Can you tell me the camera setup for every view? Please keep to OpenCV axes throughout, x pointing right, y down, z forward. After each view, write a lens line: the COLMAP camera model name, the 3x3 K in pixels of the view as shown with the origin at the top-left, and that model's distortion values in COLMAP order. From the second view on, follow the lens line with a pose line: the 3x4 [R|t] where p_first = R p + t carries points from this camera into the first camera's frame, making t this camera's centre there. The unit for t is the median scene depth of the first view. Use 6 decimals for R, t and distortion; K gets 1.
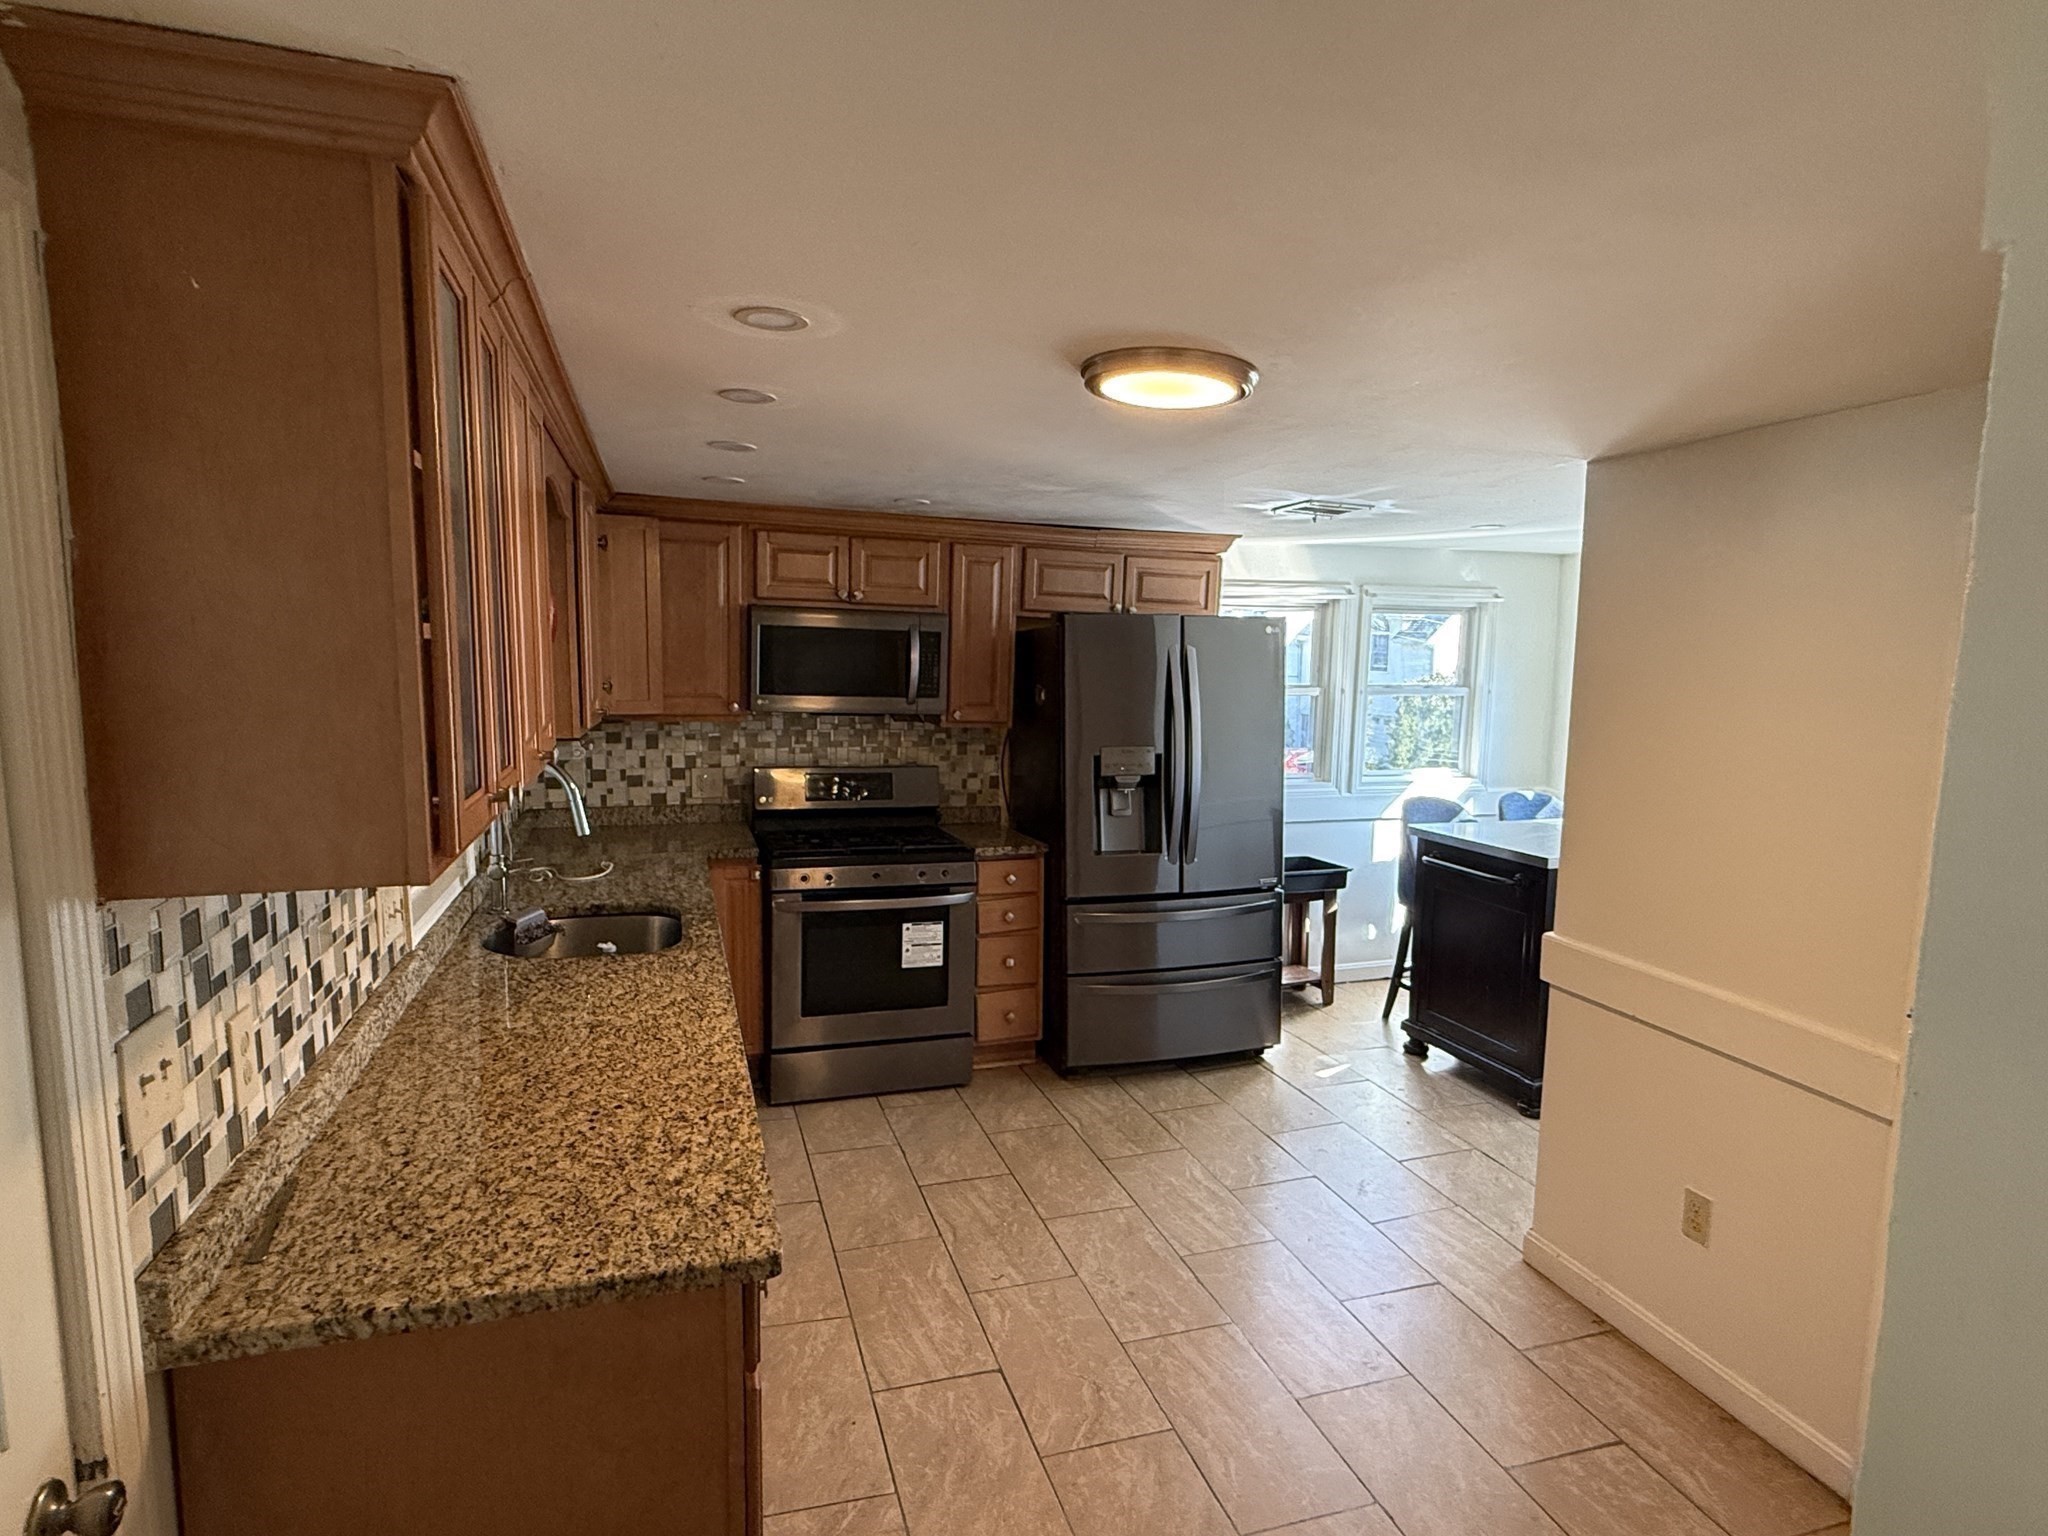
lens RADIAL K [[1121.0, 0, 1031.7], [0, 1121.0, 767.8], [0, 0, 1]] dist [-0.000506, -0.001394]
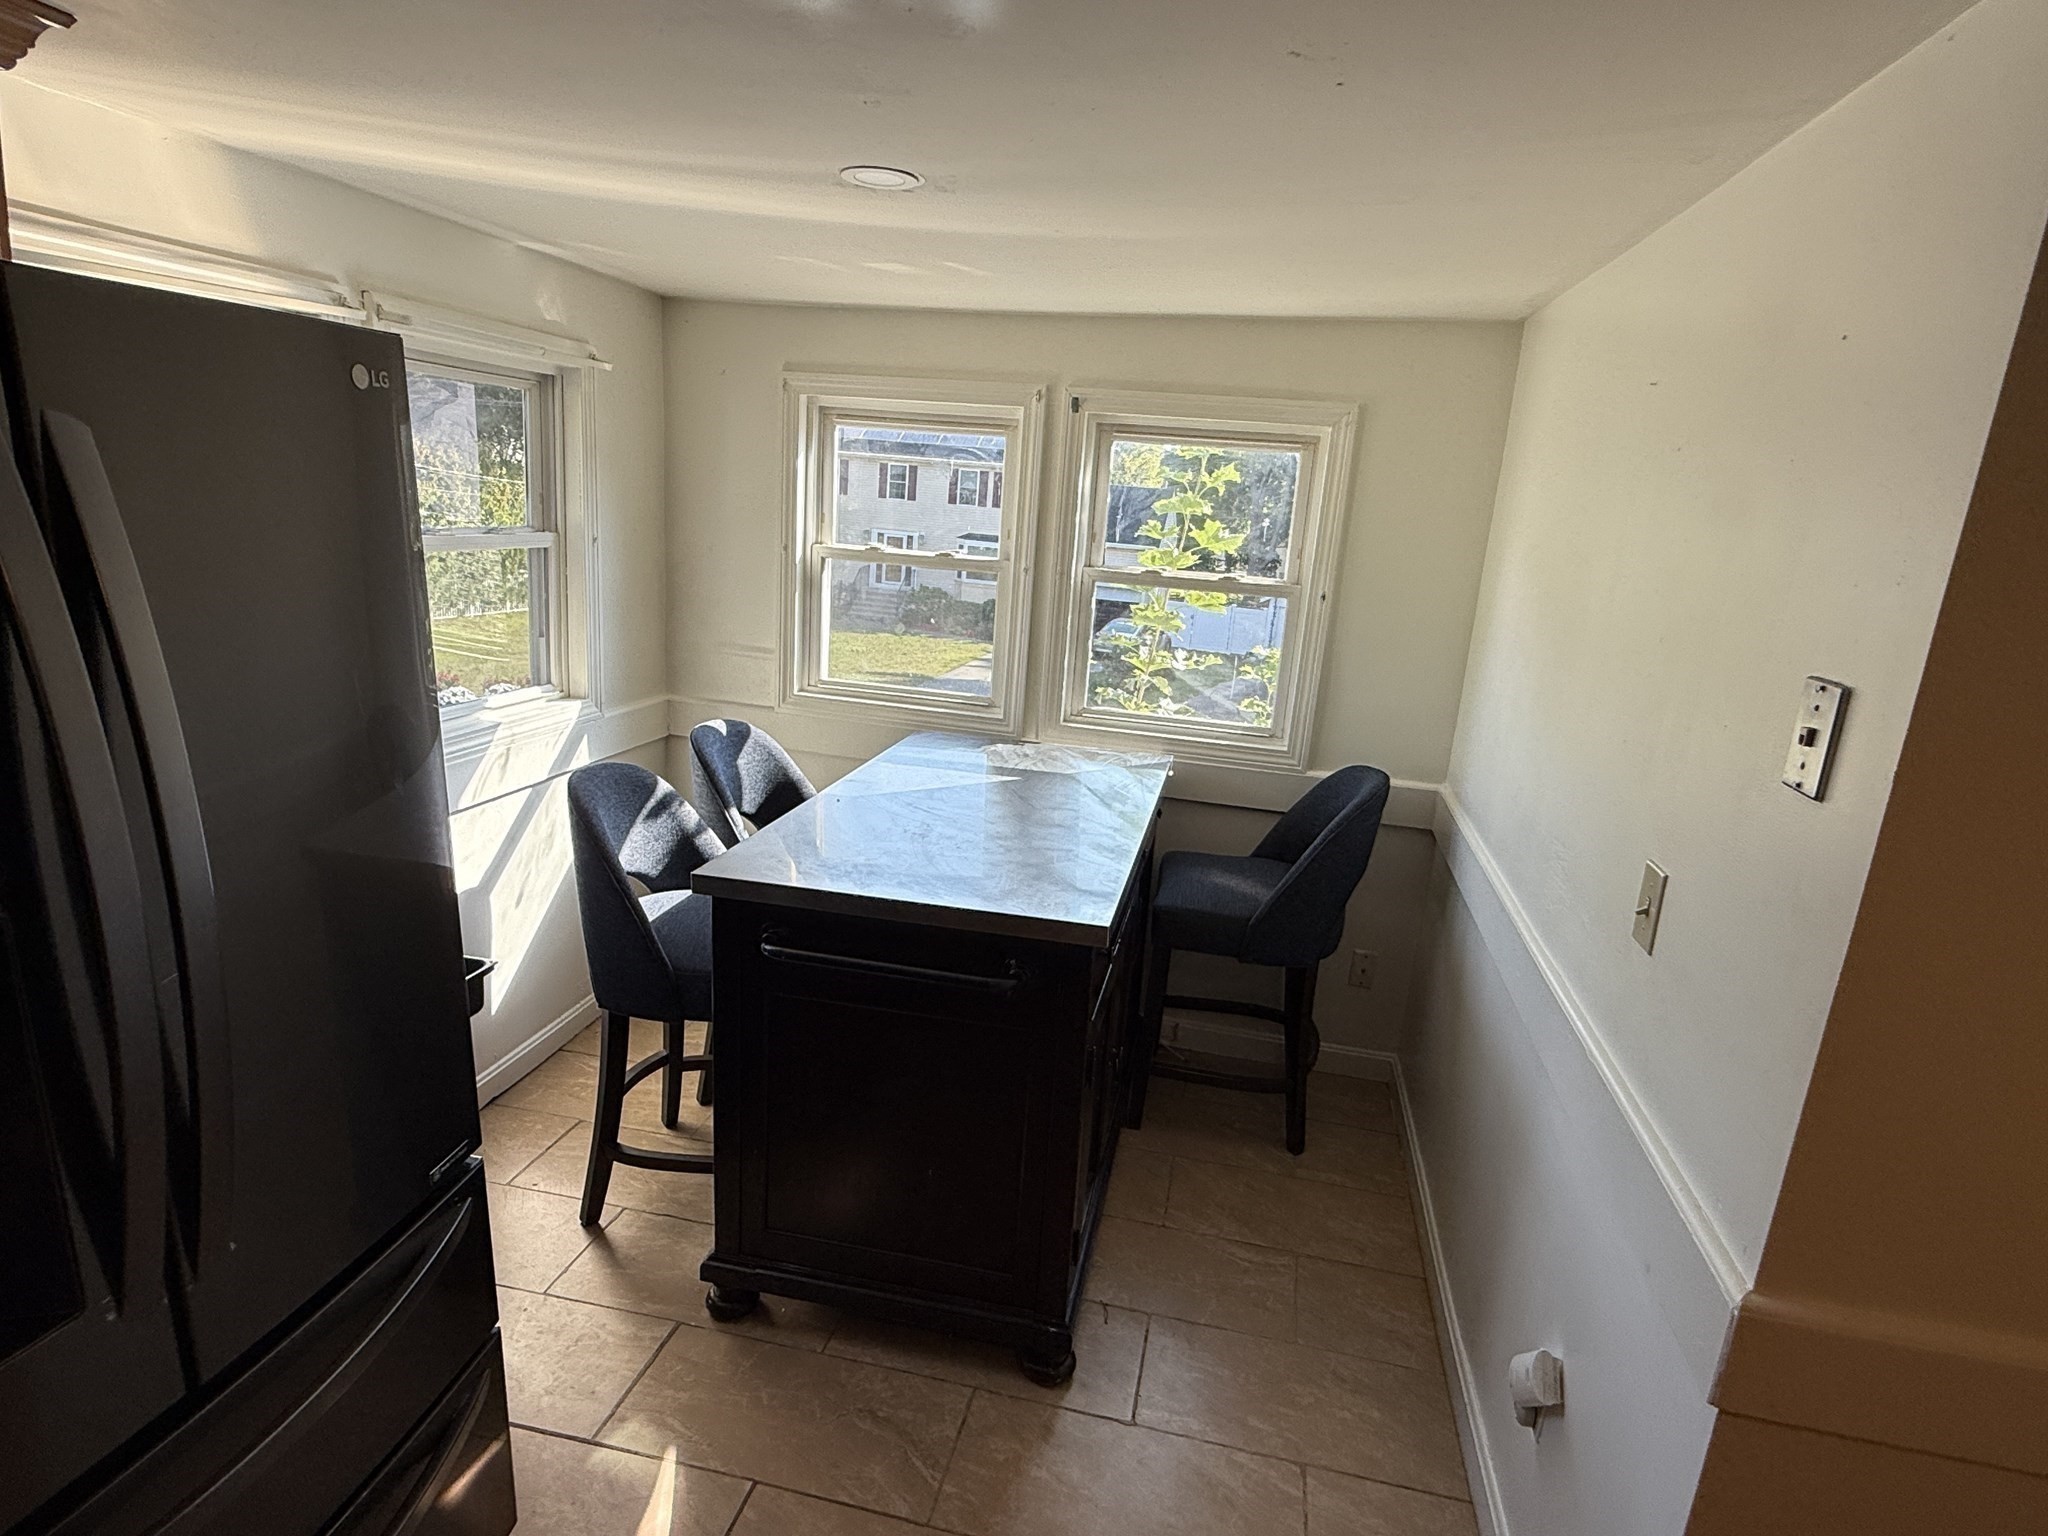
lens RADIAL K [[1121.0, 0, 1031.7], [0, 1121.0, 767.8], [0, 0, 1]] dist [-0.000506, -0.001394]
pose [[0.485724, -0.183705, 0.854591, 0.024761], [0.031665, 0.980723, 0.192821, -0.060187], [-0.873539, -0.066597, 0.482177, 0.567643]]
